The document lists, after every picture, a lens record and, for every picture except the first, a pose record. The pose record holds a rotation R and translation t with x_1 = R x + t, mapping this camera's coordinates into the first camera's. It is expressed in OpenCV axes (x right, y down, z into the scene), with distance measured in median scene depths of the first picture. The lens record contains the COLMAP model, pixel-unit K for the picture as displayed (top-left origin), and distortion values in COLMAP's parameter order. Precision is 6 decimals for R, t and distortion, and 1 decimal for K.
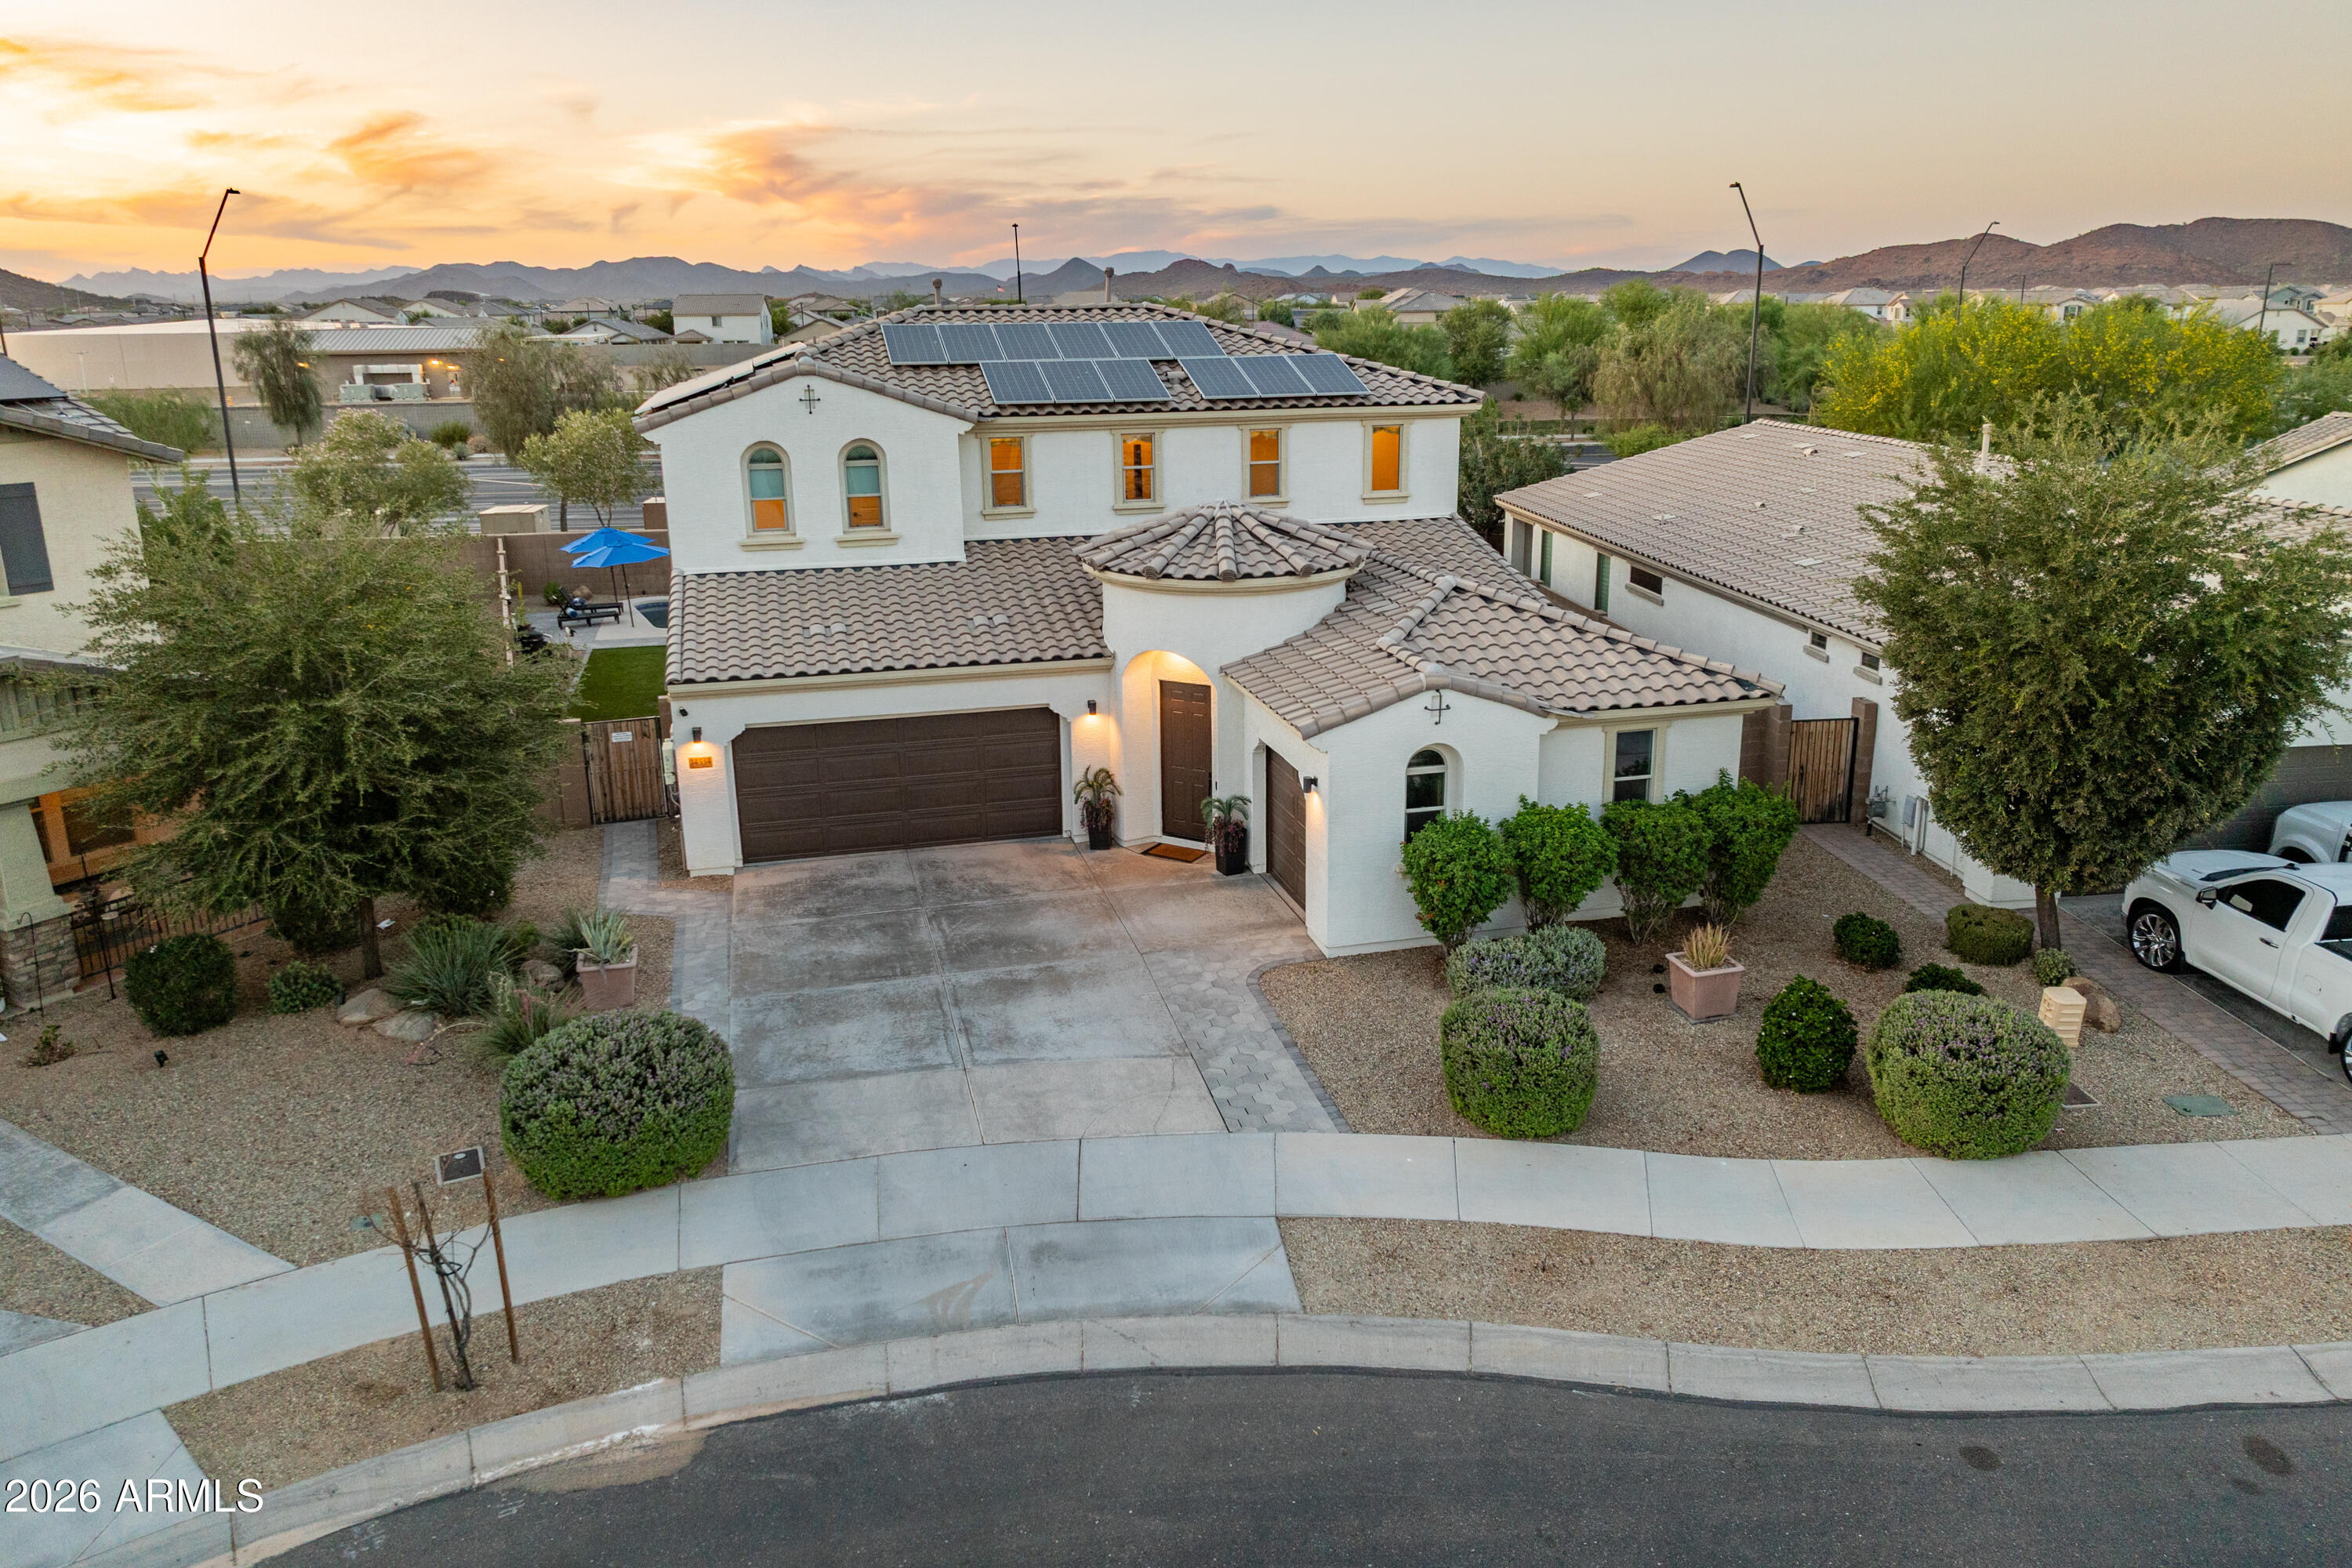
lens RADIAL K [[1637.3, 0, 1166.9], [0, 1637.3, 781.4], [0, 0, 1]] dist [-0.006667, 0.005165]
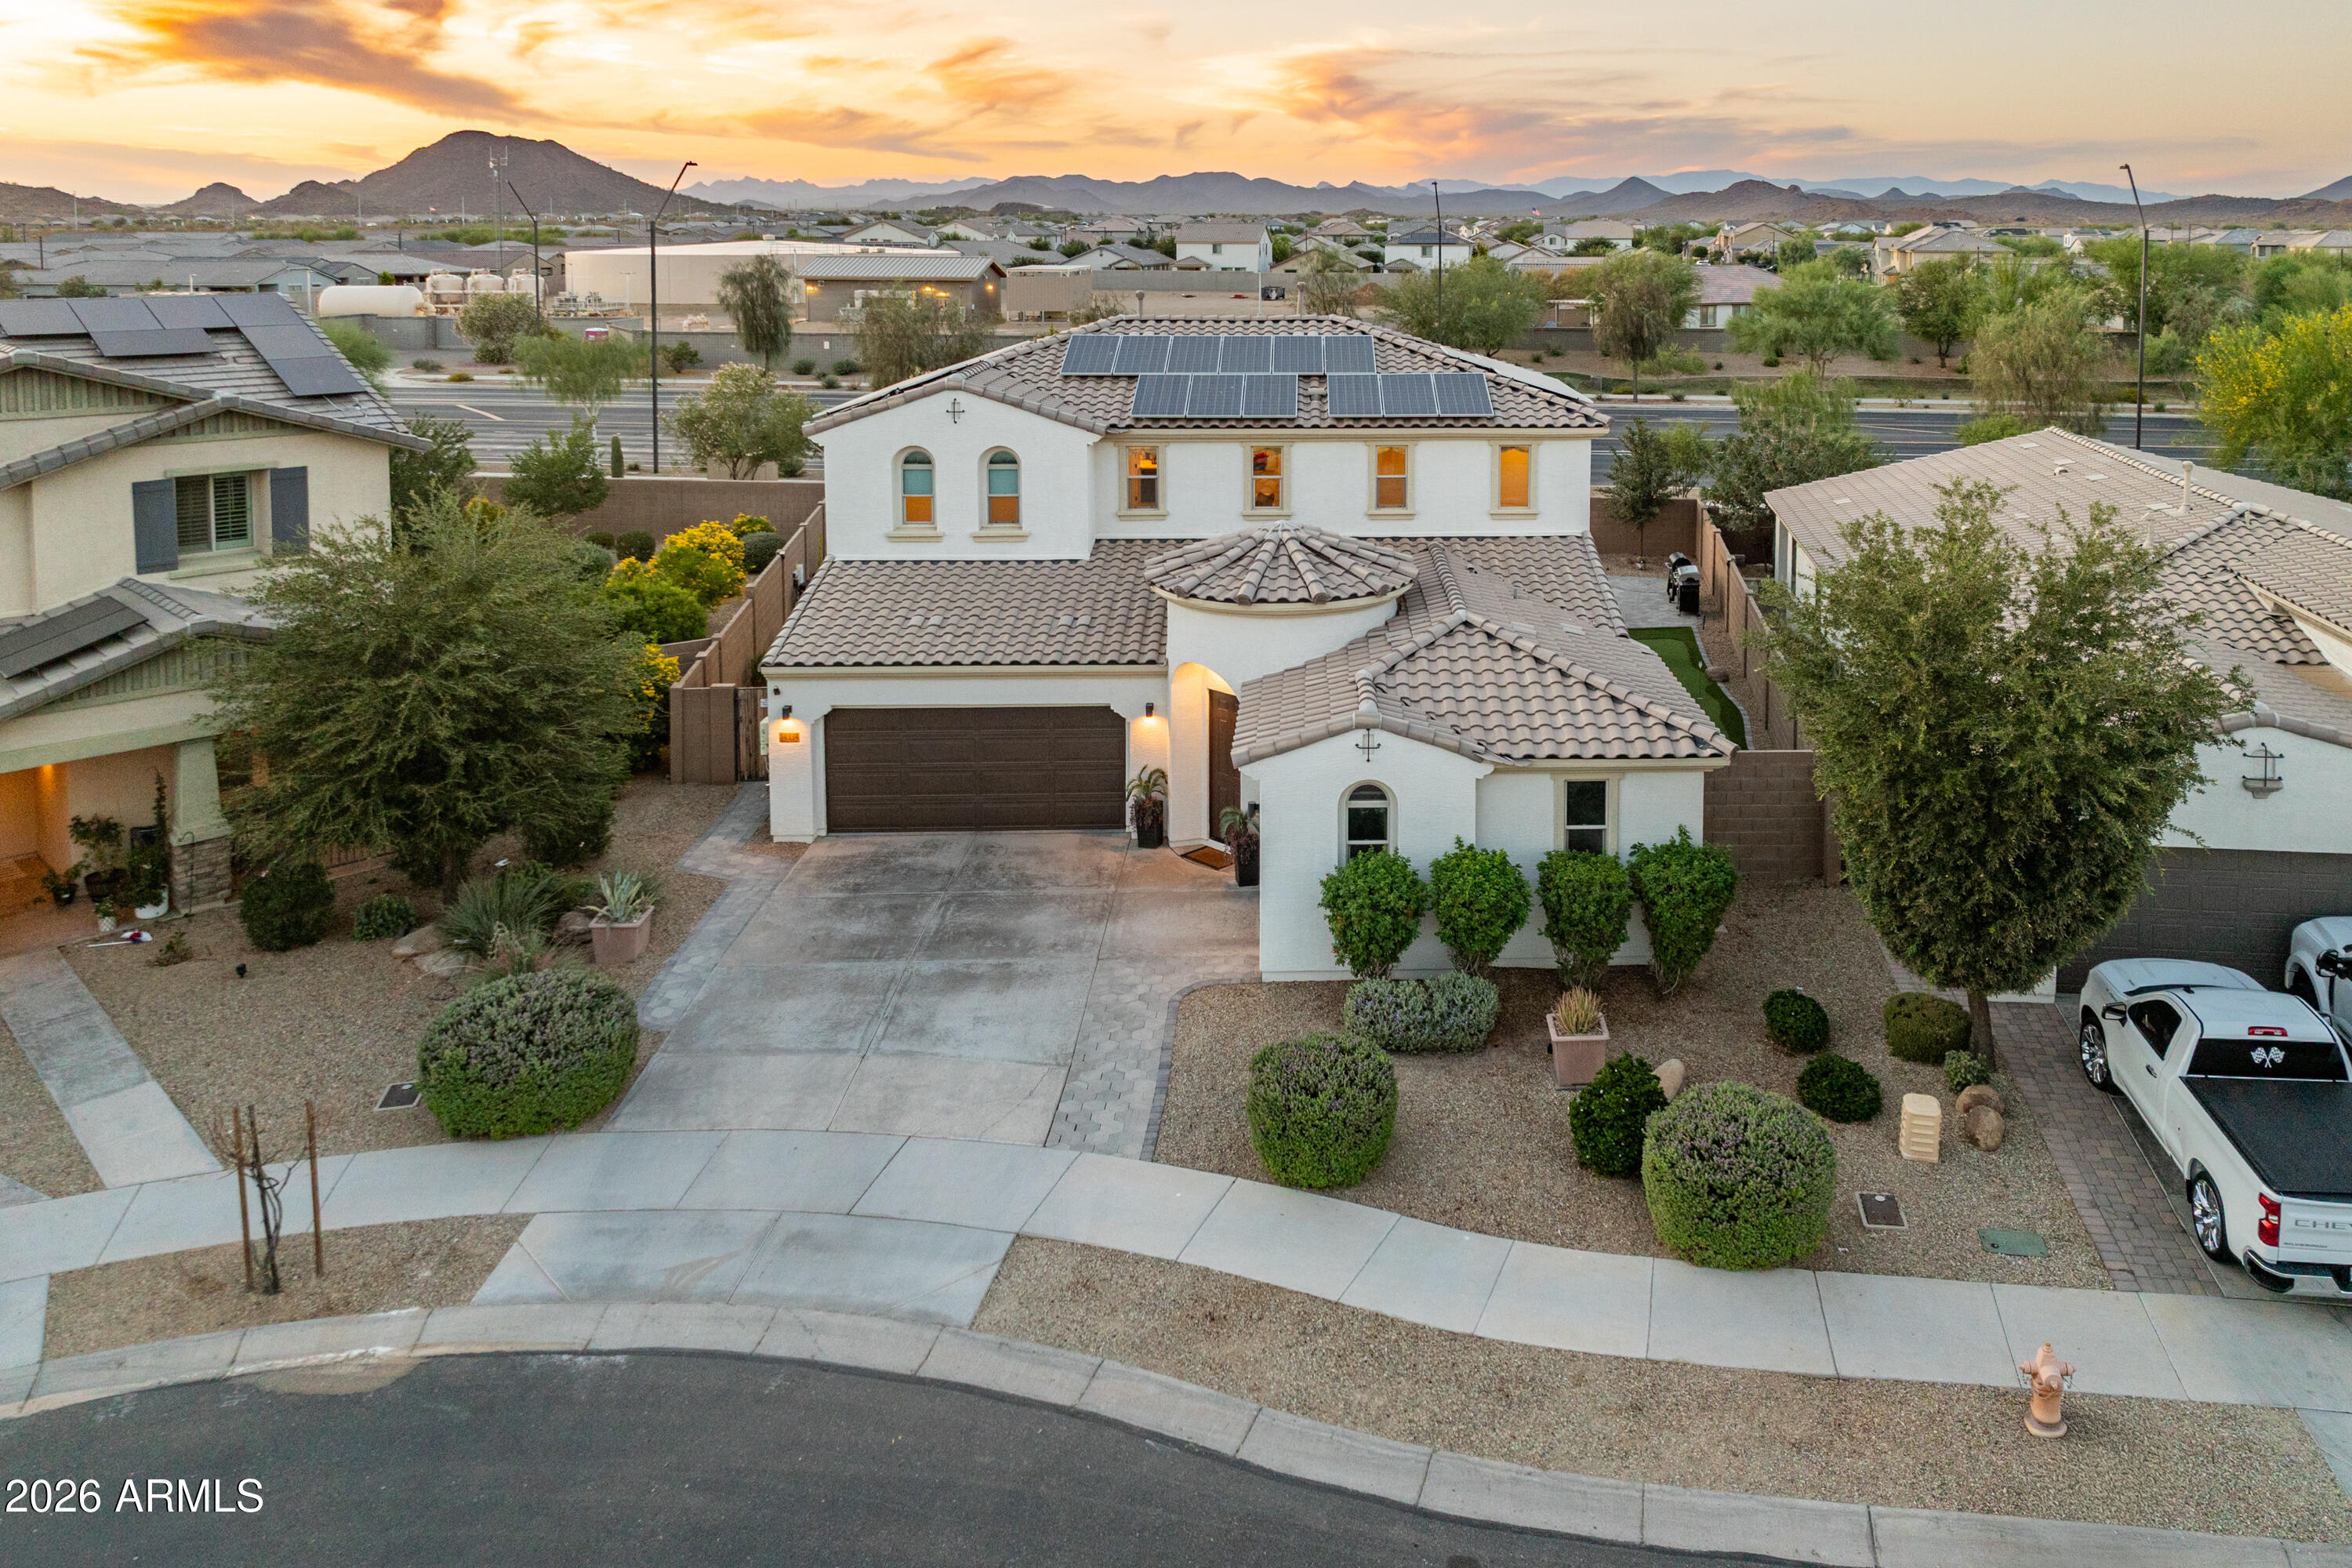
lens RADIAL K [[1653.4, 0, 1186.0], [0, 1653.4, 419.3], [0, 0, 1]] dist [0.004029, -0.006554]
pose [[0.978115, 0.033360, -0.205371, 0.252486], [-0.072124, 0.980225, -0.184276, -0.044698], [0.195163, 0.195056, 0.961179, -0.087188]]
